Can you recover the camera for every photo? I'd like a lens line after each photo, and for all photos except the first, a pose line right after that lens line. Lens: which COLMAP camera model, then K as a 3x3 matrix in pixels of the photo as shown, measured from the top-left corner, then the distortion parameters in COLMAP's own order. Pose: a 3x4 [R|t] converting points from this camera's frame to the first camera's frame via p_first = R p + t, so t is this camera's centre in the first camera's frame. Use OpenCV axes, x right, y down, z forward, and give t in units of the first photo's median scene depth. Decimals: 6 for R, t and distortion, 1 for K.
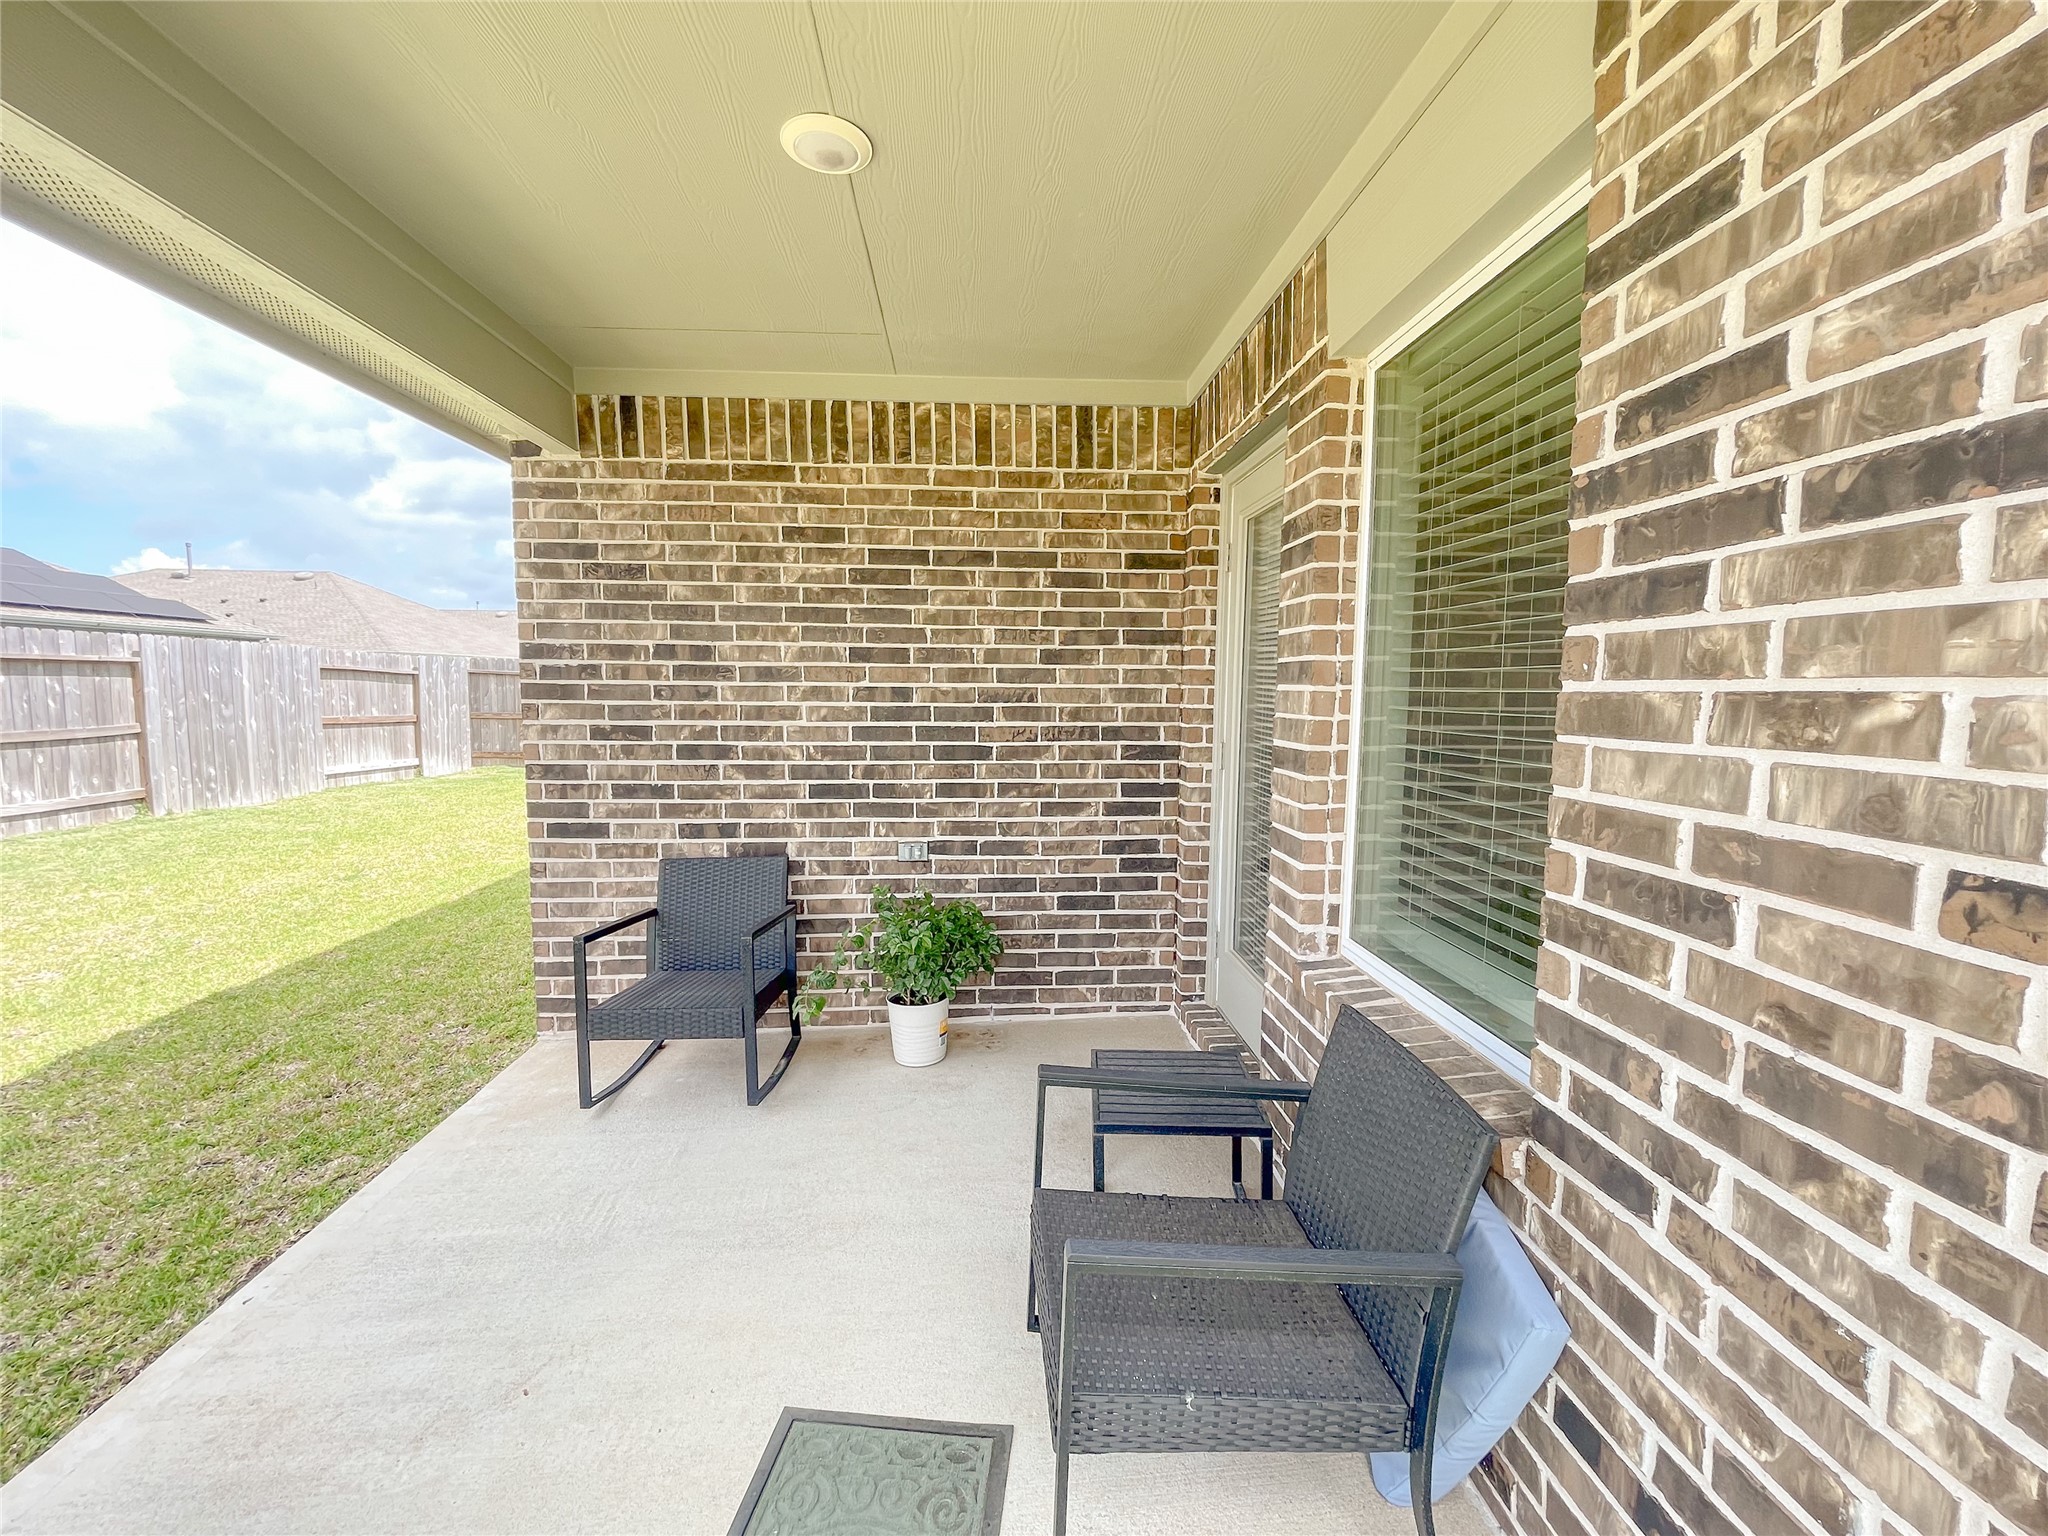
lens RADIAL K [[836.3, 0, 1018.2], [0, 836.3, 771.1], [0, 0, 1]] dist [-0.008065, 0.000181]
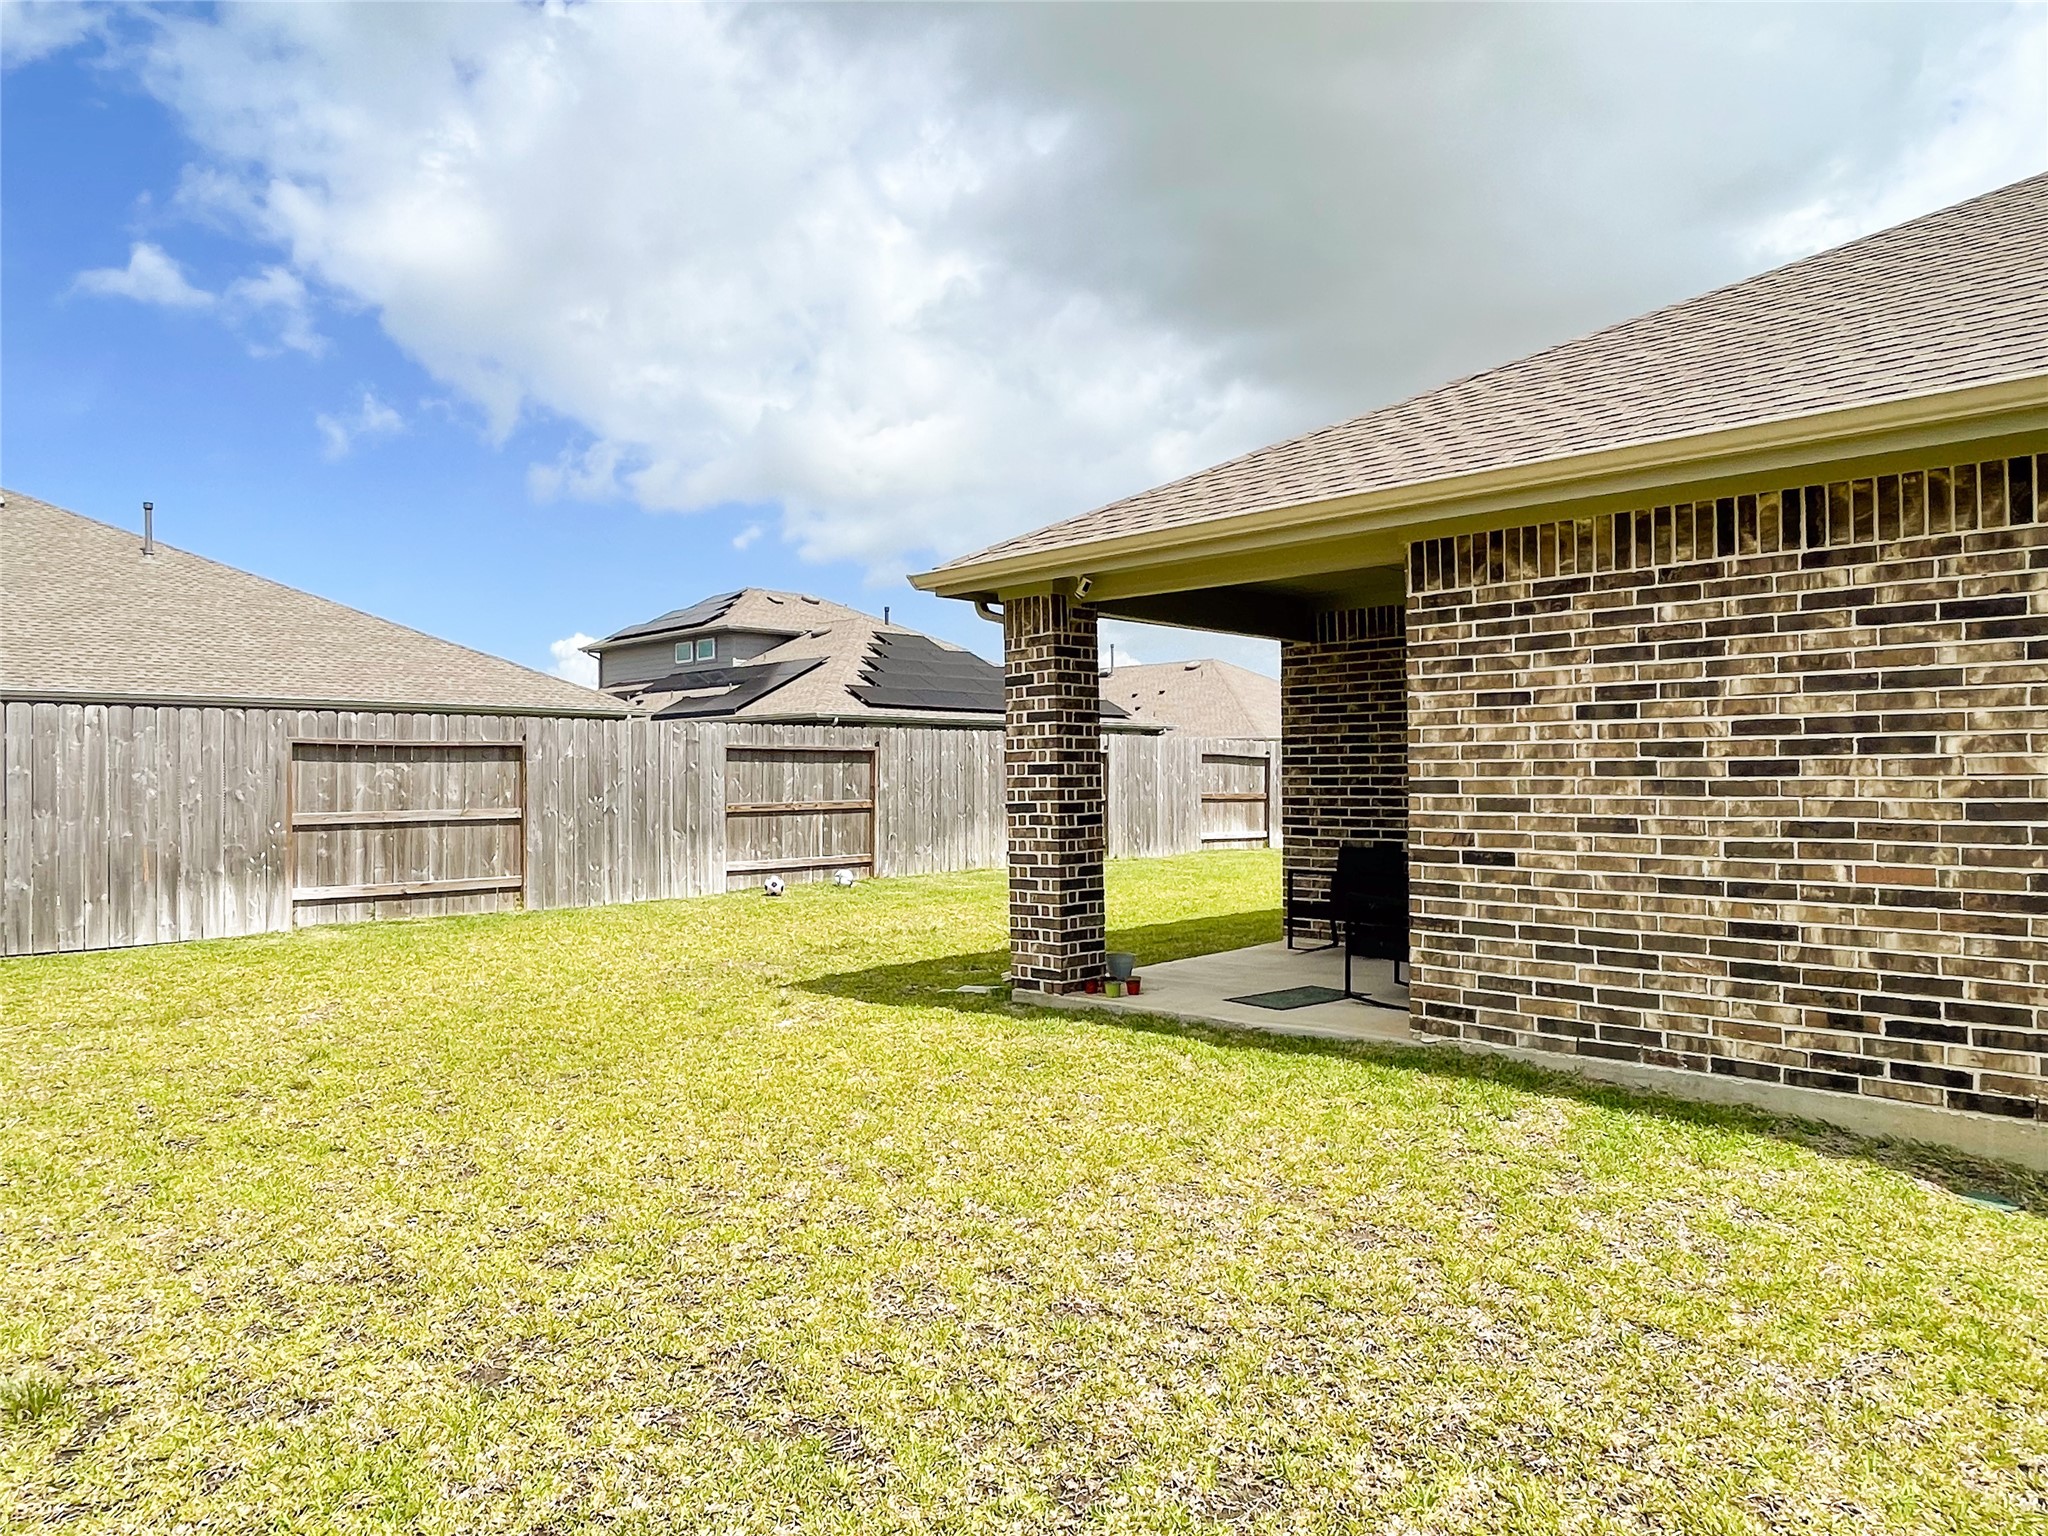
lens RADIAL K [[1240.9, 0, 1018.1], [0, 1240.9, 764.7], [0, 0, 1]] dist [-0.025203, -0.001459]
pose [[0.666470, -0.021885, -0.745211, 1.177404], [-0.057189, 0.995123, -0.080370, 0.184835], [0.743335, 0.096182, 0.661968, -1.415856]]
